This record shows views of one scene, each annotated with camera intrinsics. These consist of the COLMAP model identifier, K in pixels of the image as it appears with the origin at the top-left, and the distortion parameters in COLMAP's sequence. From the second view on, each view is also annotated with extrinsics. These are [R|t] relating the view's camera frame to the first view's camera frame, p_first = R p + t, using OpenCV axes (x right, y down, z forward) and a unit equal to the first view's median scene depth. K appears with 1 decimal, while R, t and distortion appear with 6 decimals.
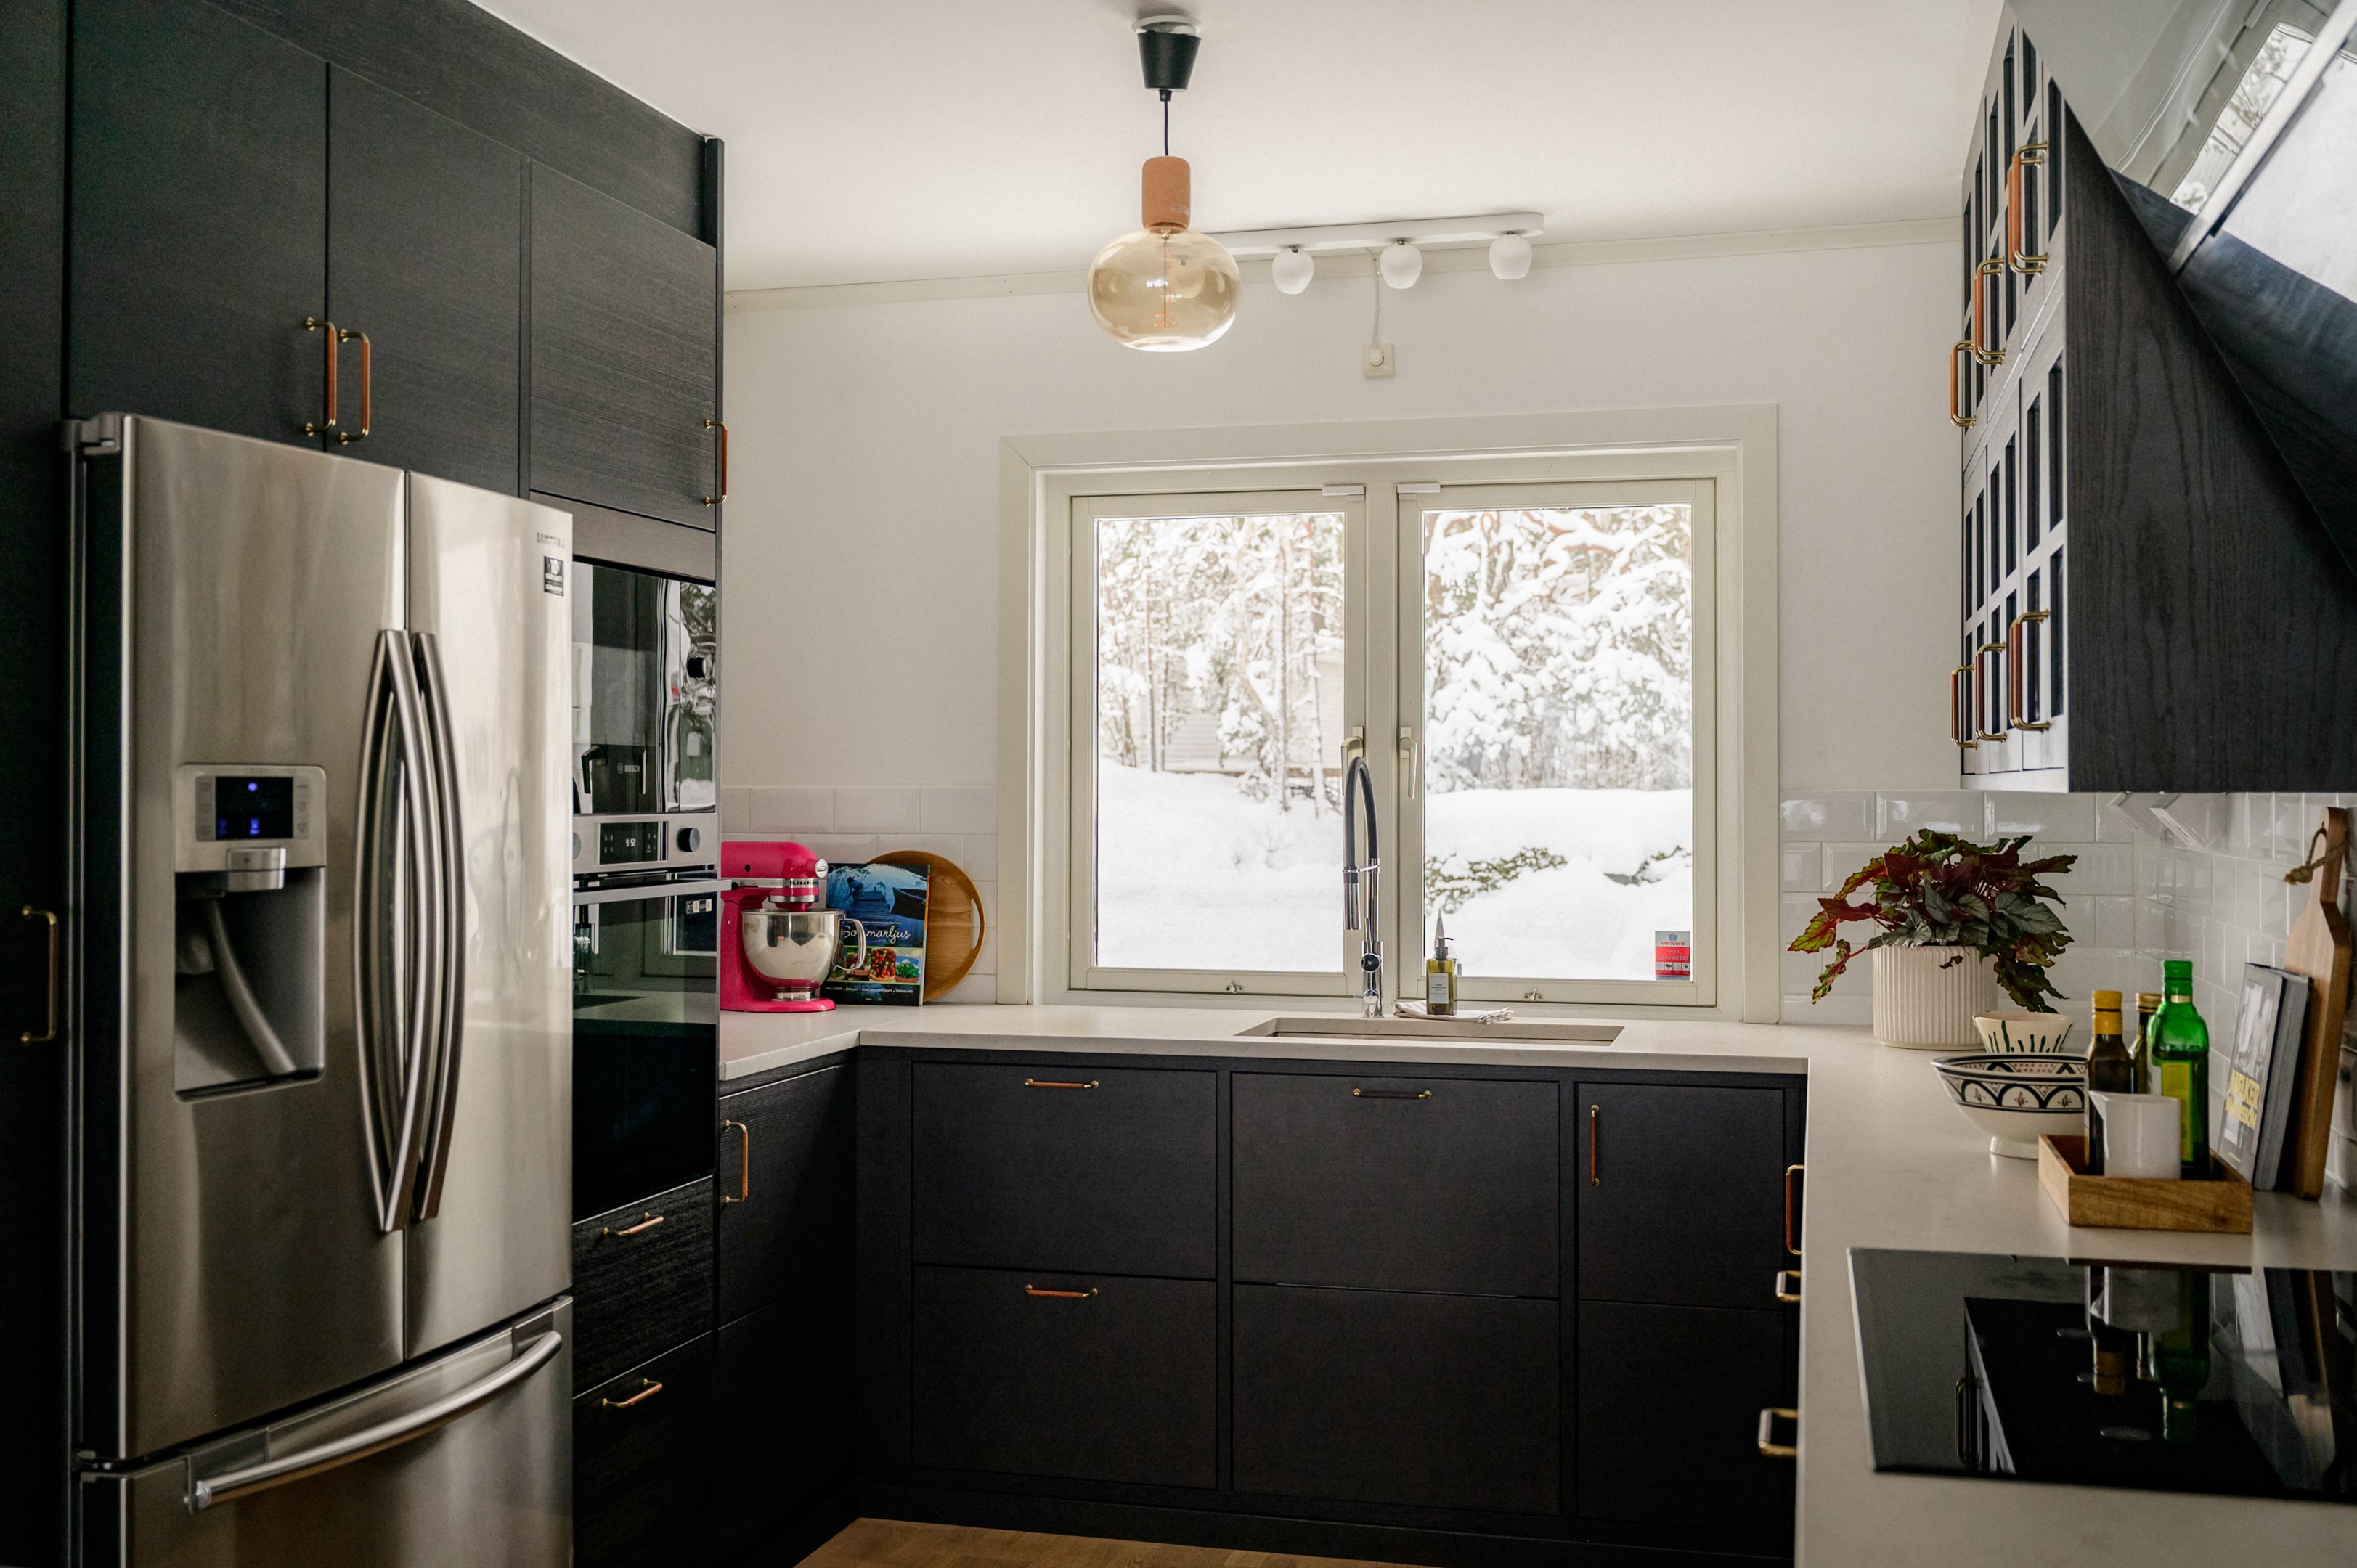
lens RADIAL K [[2423.7, 0, 1178.5], [0, 2423.7, 784.0], [0, 0, 1]] dist [-0.007777, 0.003479]
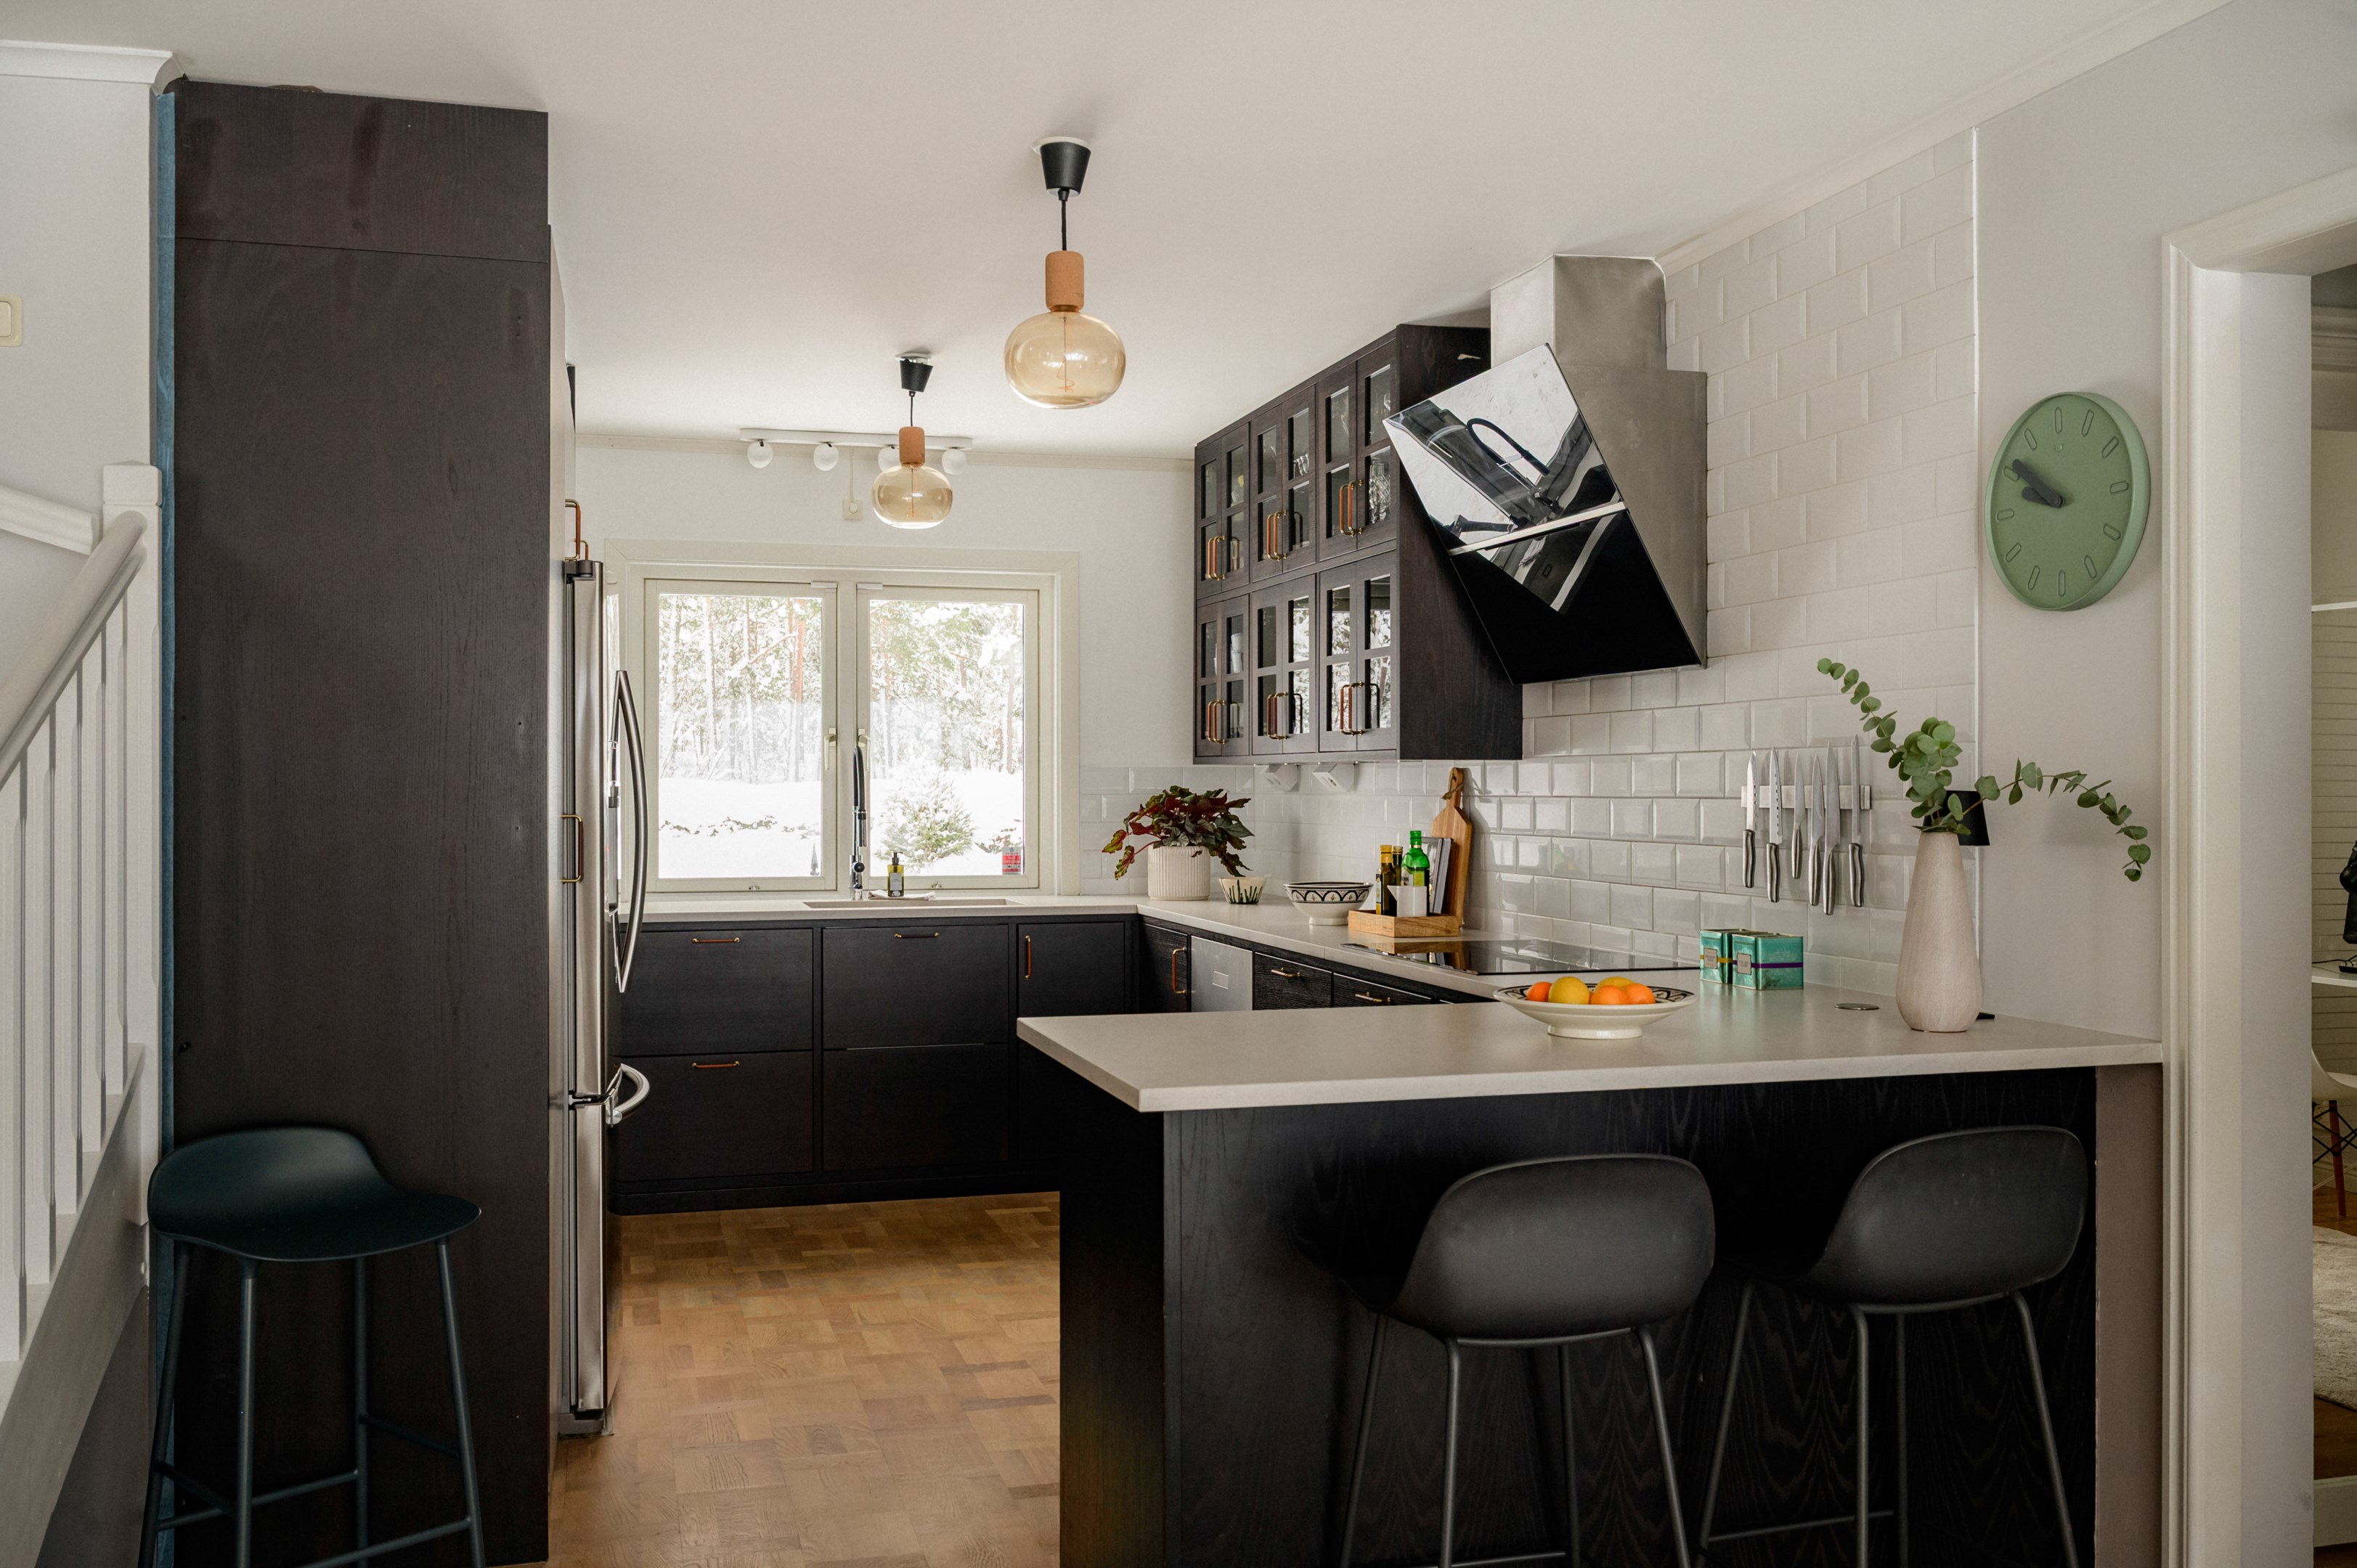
lens RADIAL K [[2031.1, 0, 1178.5], [0, 2031.1, 784.0], [0, 0, 1]] dist [-0.002532, -0.012186]
pose [[0.861824, -0.000834, 0.507207, -0.491197], [0.000205, 0.999999, 0.001296, 0.015135], [-0.507207, -0.001013, 0.861824, -0.369849]]
